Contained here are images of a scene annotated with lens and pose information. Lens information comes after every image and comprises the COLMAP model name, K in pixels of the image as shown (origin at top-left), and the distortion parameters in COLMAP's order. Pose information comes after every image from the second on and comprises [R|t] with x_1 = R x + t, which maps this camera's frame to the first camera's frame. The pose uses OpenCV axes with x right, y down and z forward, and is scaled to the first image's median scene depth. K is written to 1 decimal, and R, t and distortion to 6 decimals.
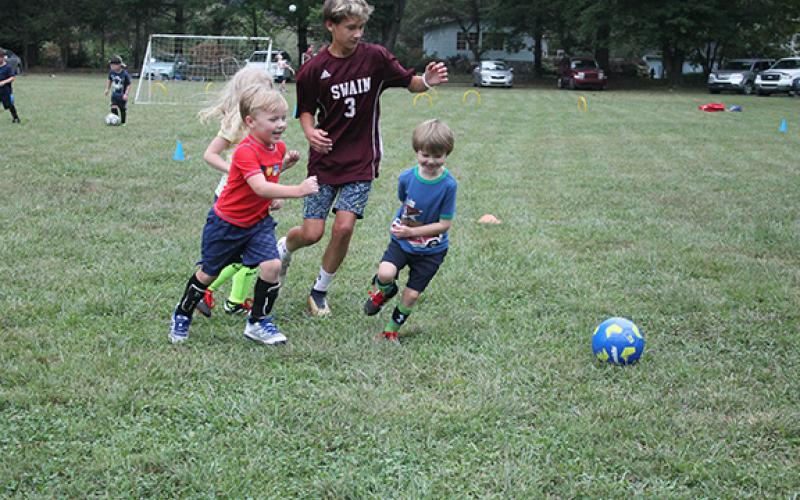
lens RADIAL K [[1629.2, 0, 400.0], [0, 1629.2, 250.0], [0, 0, 1]] dist [0.062679, 0.228524]
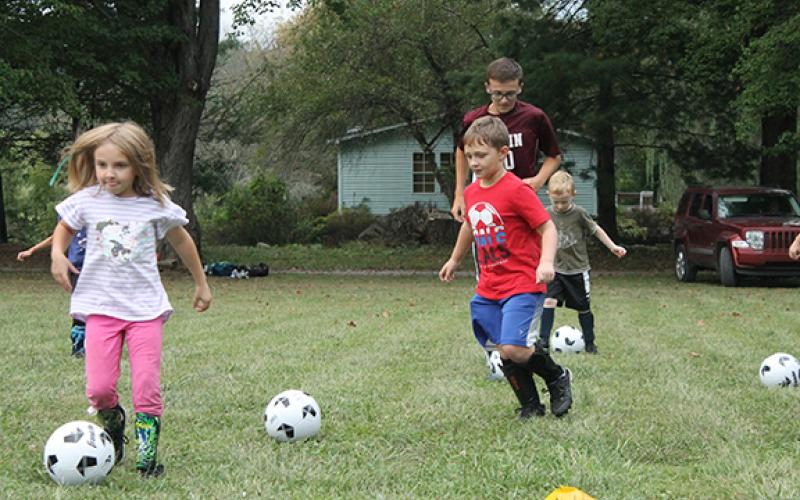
lens RADIAL K [[1629.2, 0, 400.0], [0, 1629.2, 250.0], [0, 0, 1]] dist [0.062679, 0.228524]
pose [[0.999582, -0.019383, -0.021438, 0.043585], [0.016885, 0.993663, -0.111120, -0.063040], [0.023456, 0.110712, 0.993576, 0.607514]]
